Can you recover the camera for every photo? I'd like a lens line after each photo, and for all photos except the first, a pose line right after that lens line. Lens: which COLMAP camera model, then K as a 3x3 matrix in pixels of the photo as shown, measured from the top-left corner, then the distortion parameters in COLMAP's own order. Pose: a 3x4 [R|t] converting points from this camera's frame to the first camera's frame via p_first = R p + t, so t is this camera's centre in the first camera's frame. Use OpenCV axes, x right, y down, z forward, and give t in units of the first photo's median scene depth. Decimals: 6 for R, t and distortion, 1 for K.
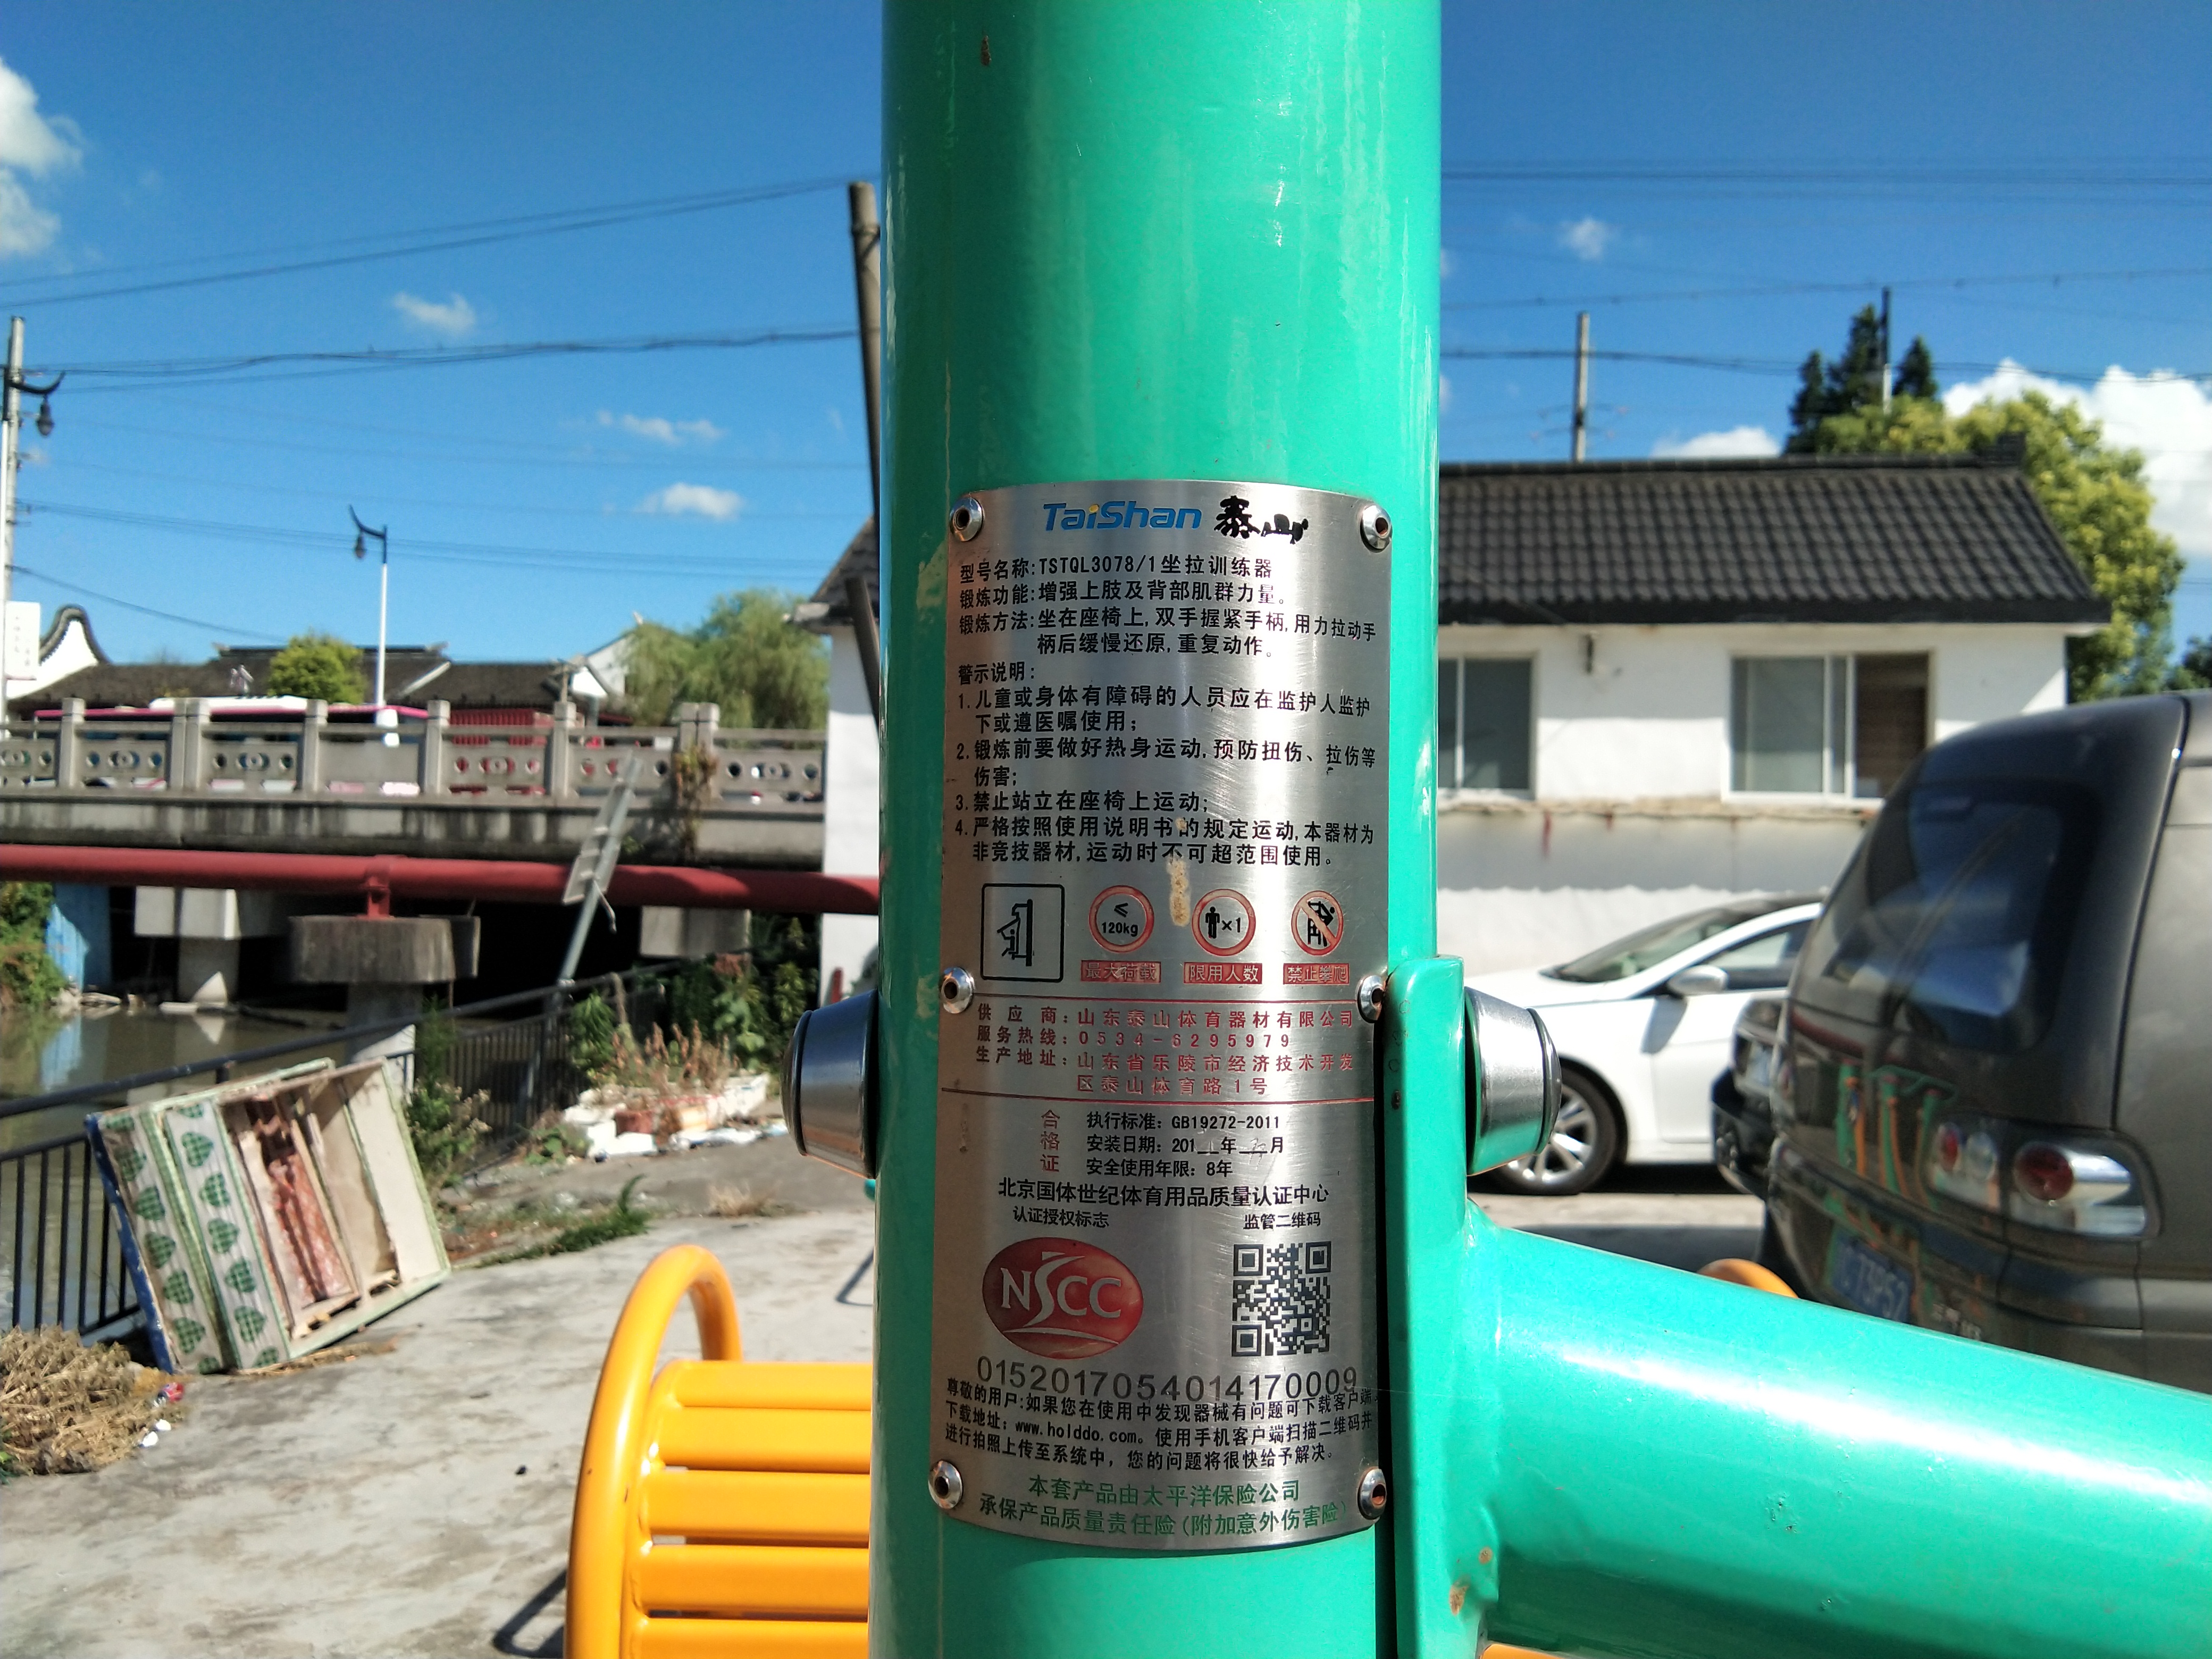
lens RADIAL K [[1783.7, 0, 1094.3], [0, 1783.7, 797.3], [0, 0, 1]] dist [0.140838, -0.223005]
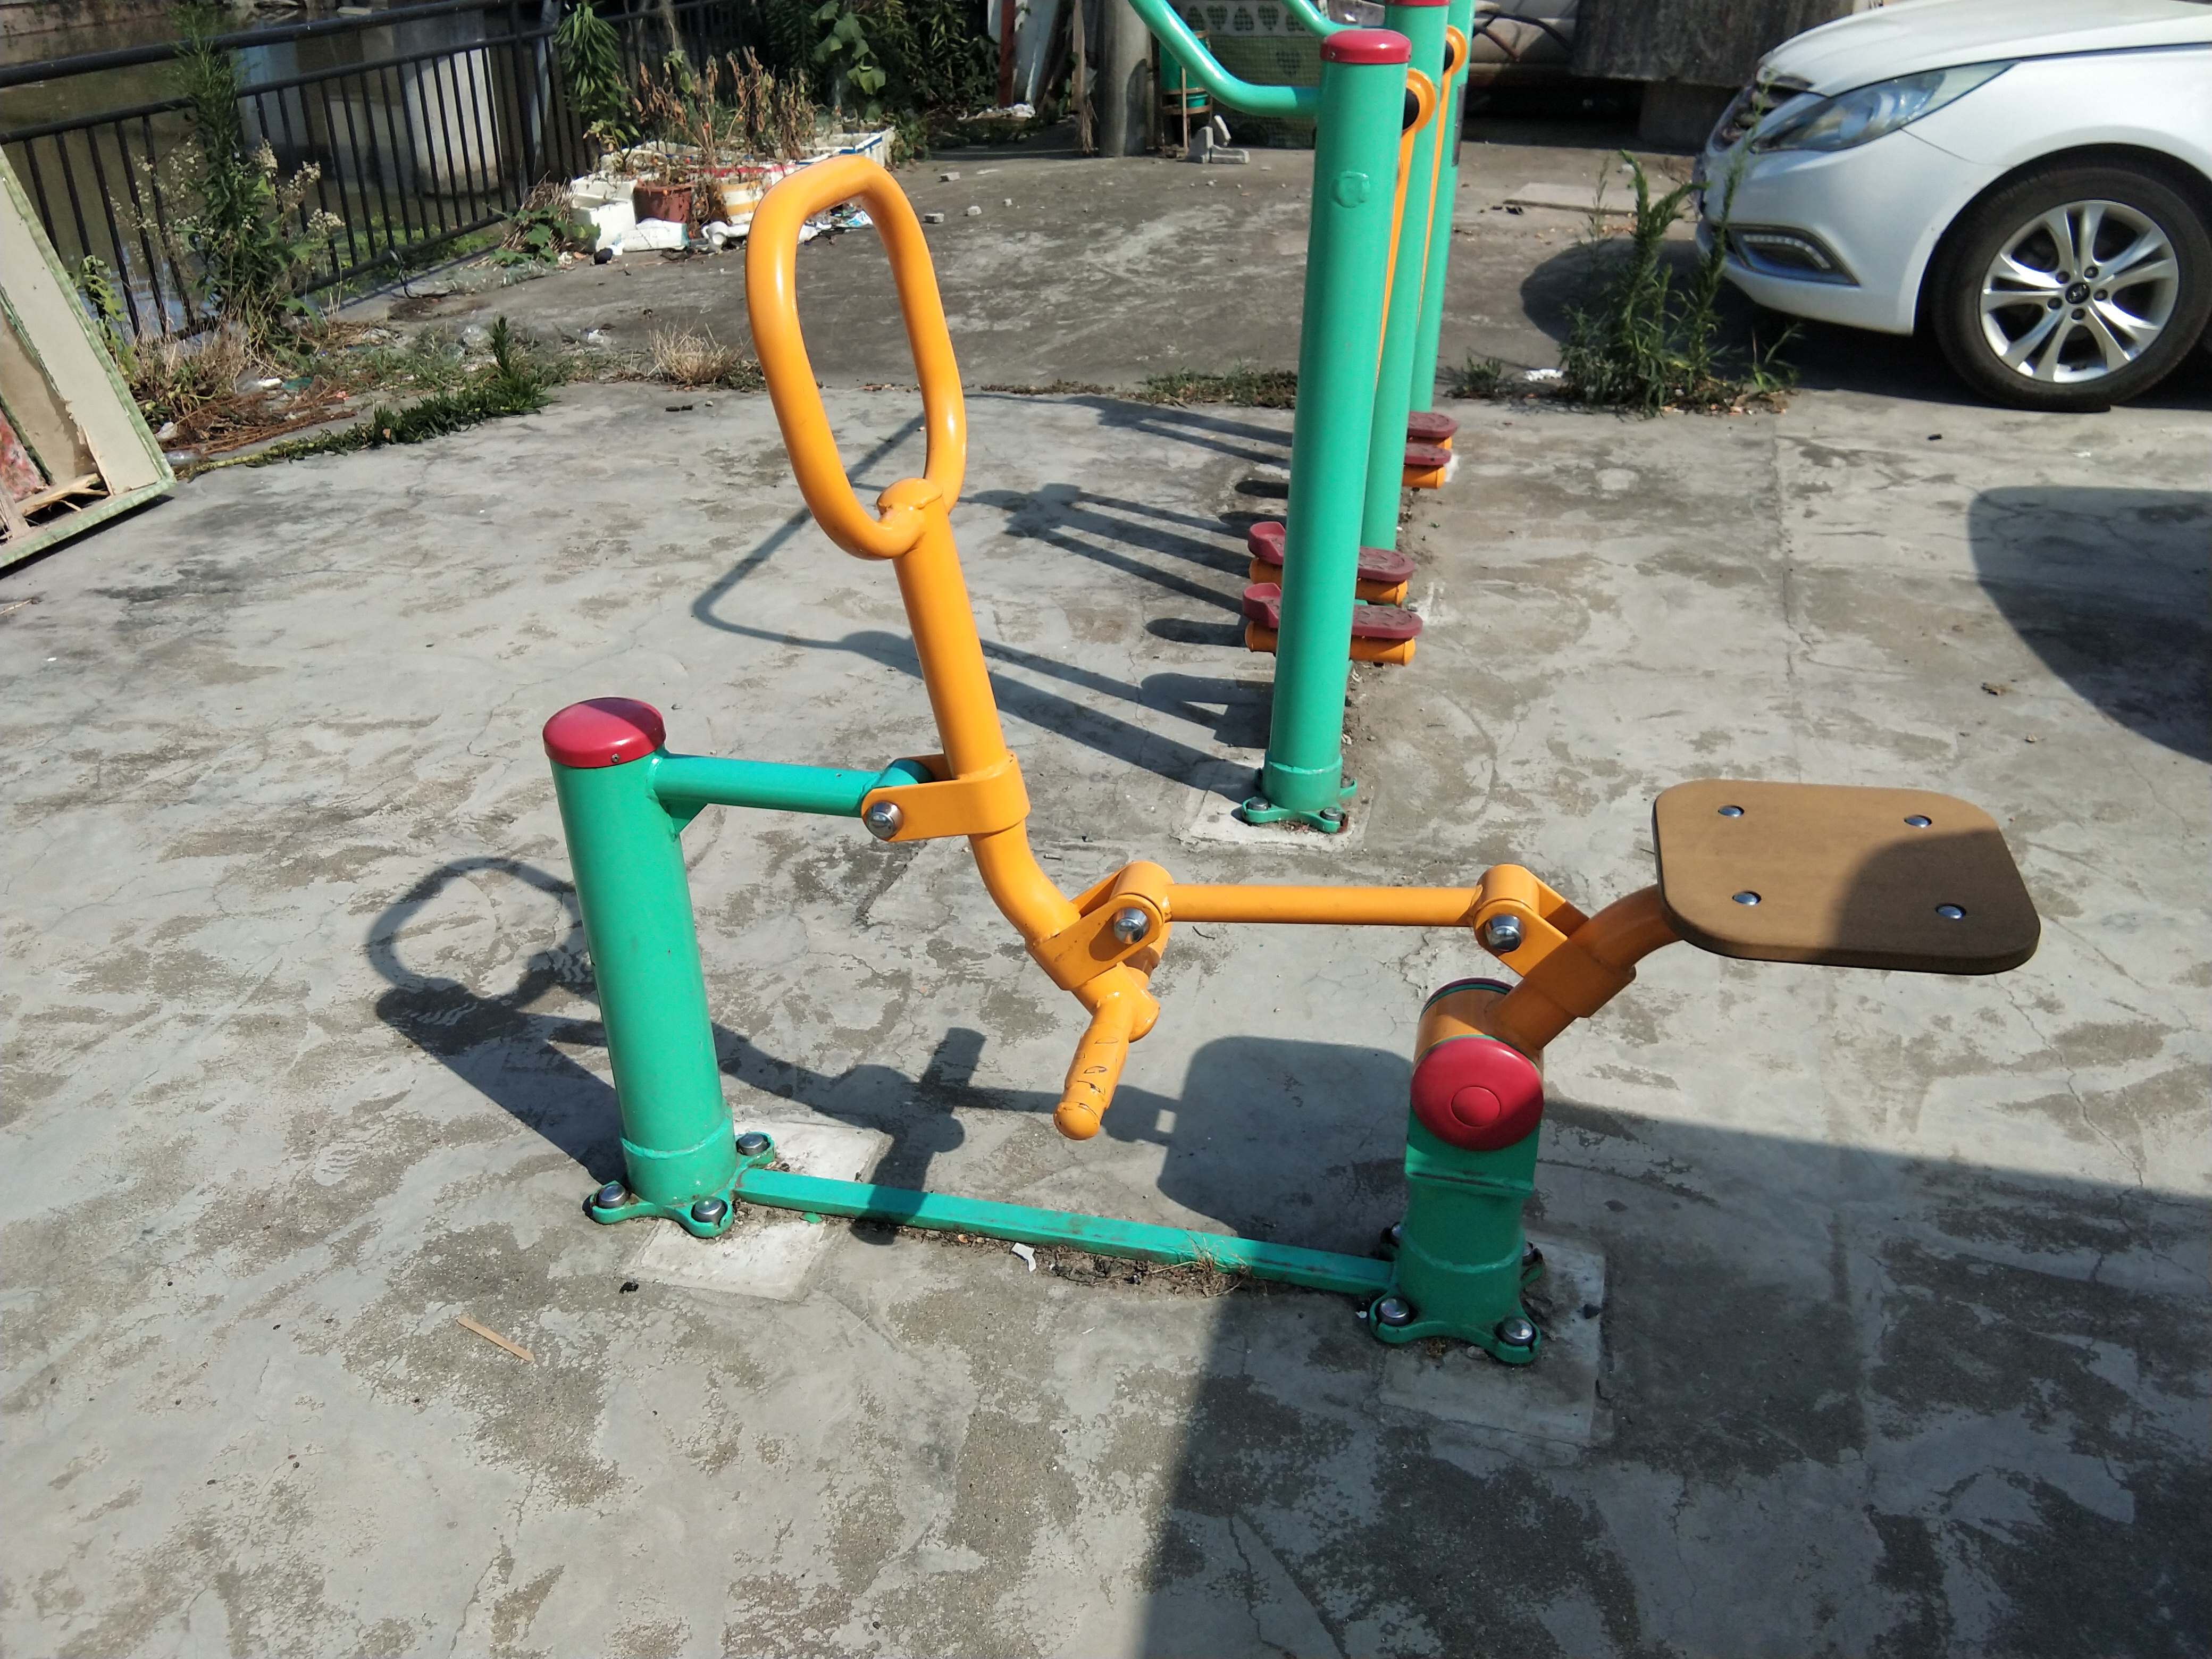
lens RADIAL K [[1783.7, 0, 1094.3], [0, 1783.7, 797.3], [0, 0, 1]] dist [0.140838, -0.223005]
pose [[0.983793, 0.077160, -0.161858, 0.037980], [0.013539, 0.868134, 0.496145, 0.026306], [0.178796, -0.490295, 0.853020, 0.255658]]
